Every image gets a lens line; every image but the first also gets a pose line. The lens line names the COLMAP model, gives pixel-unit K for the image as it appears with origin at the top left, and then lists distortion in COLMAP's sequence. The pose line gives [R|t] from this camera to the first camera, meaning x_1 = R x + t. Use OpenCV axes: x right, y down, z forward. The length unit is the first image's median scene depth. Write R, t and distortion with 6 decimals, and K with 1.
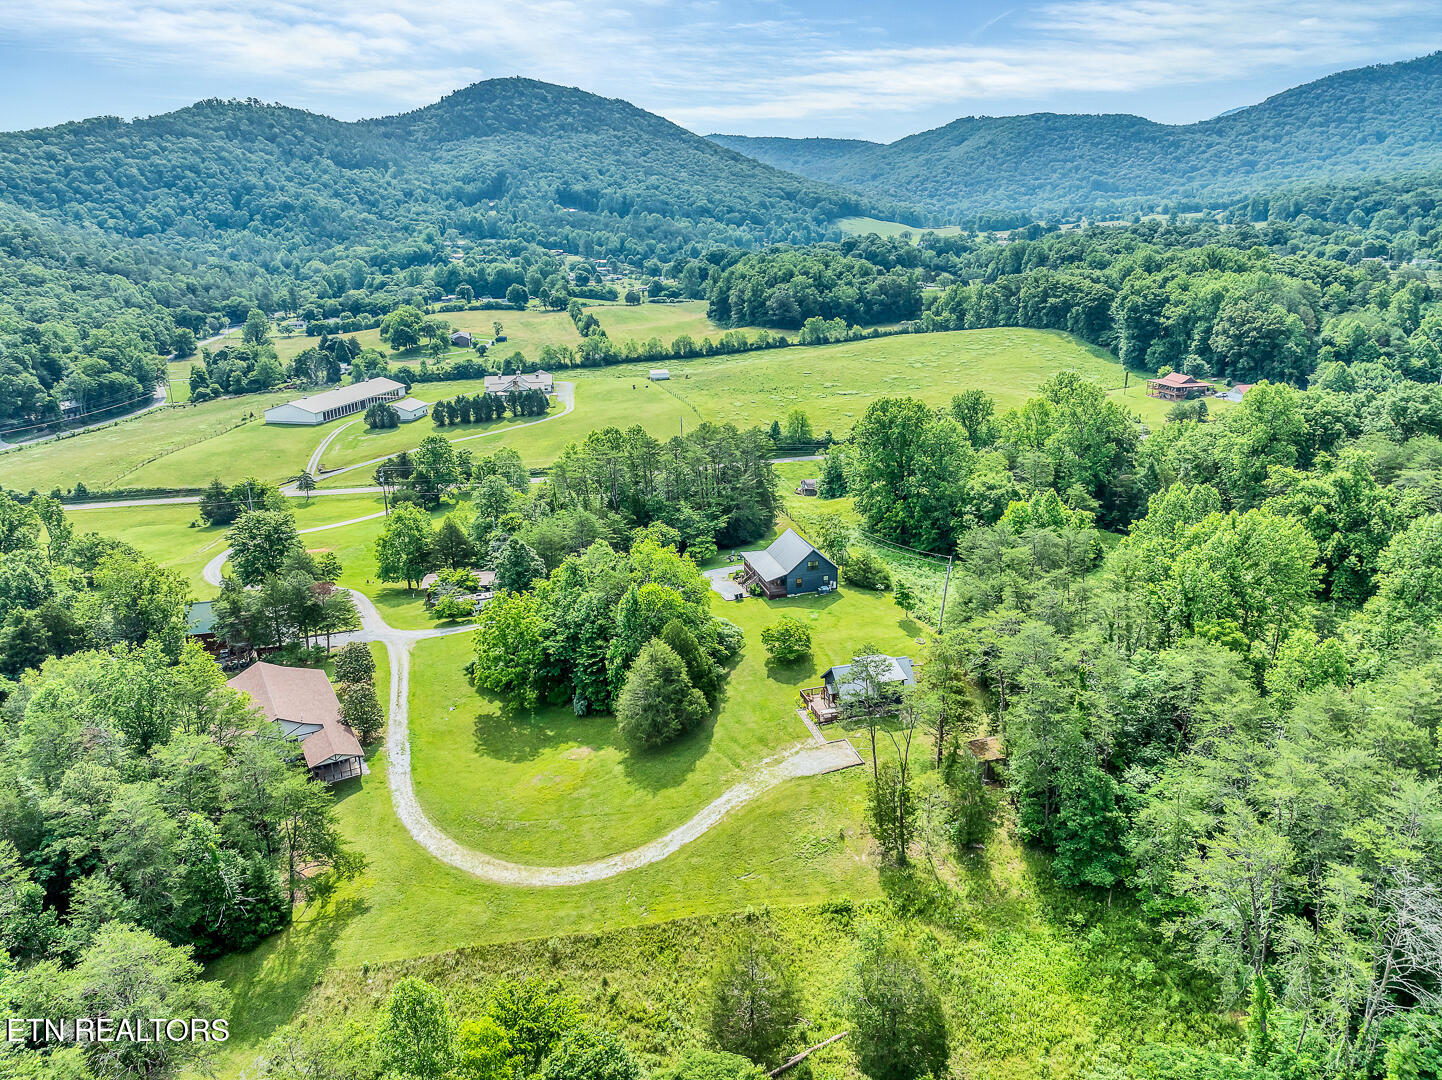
lens RADIAL K [[1024.9, 0, 721.0], [0, 1024.9, 540.0], [0, 0, 1]] dist [-0.030798, -0.000409]
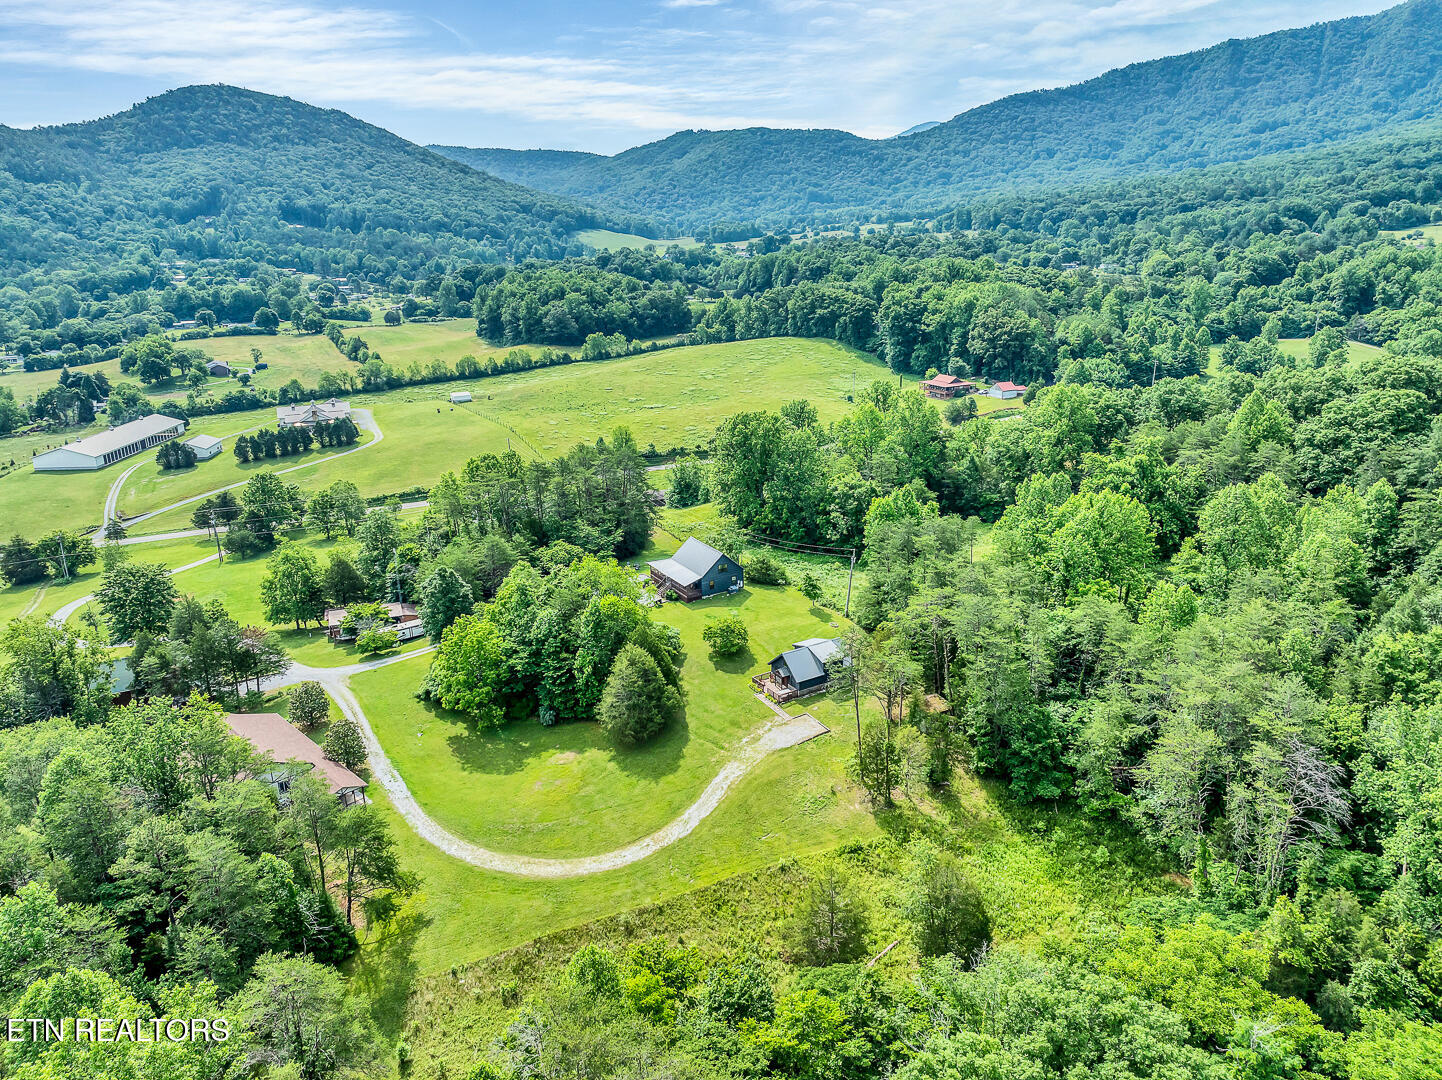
lens RADIAL K [[1024.9, 0, 721.0], [0, 1024.9, 540.0], [0, 0, 1]] dist [-0.030798, -0.000409]
pose [[0.966071, -0.080632, 0.245366, -0.094596], [0.082725, 0.996571, 0.001782, -0.003926], [-0.244668, 0.018576, 0.969429, -0.038896]]
